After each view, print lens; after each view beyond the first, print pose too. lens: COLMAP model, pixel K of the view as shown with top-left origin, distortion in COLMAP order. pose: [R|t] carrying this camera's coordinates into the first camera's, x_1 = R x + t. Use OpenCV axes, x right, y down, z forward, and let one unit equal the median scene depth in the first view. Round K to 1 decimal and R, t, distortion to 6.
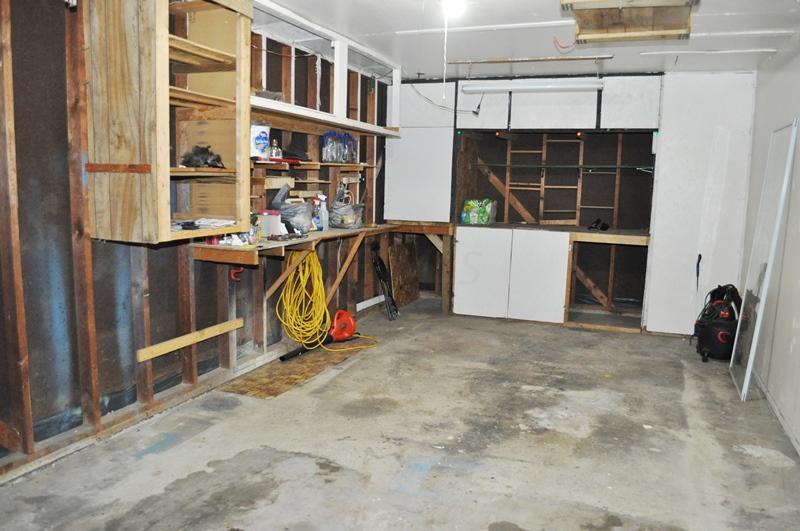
lens RADIAL K [[632.5, 0, 403.9], [0, 632.5, 274.4], [0, 0, 1]] dist [-0.083444, 0.013593]
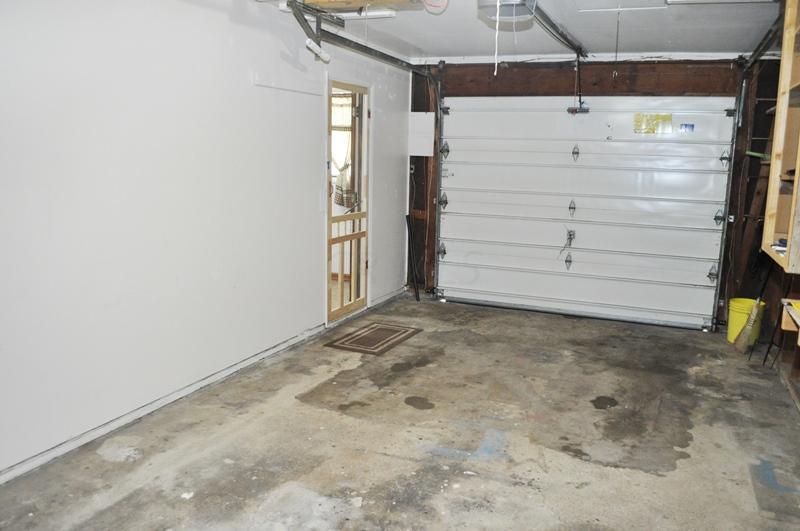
lens RADIAL K [[632.5, 0, 403.9], [0, 632.5, 274.4], [0, 0, 1]] dist [-0.083444, 0.013593]
pose [[-0.998418, -0.050252, 0.025218, 0.145587], [-0.039407, 0.945362, 0.323633, -0.285842], [-0.040104, 0.322127, -0.945847, 1.812542]]
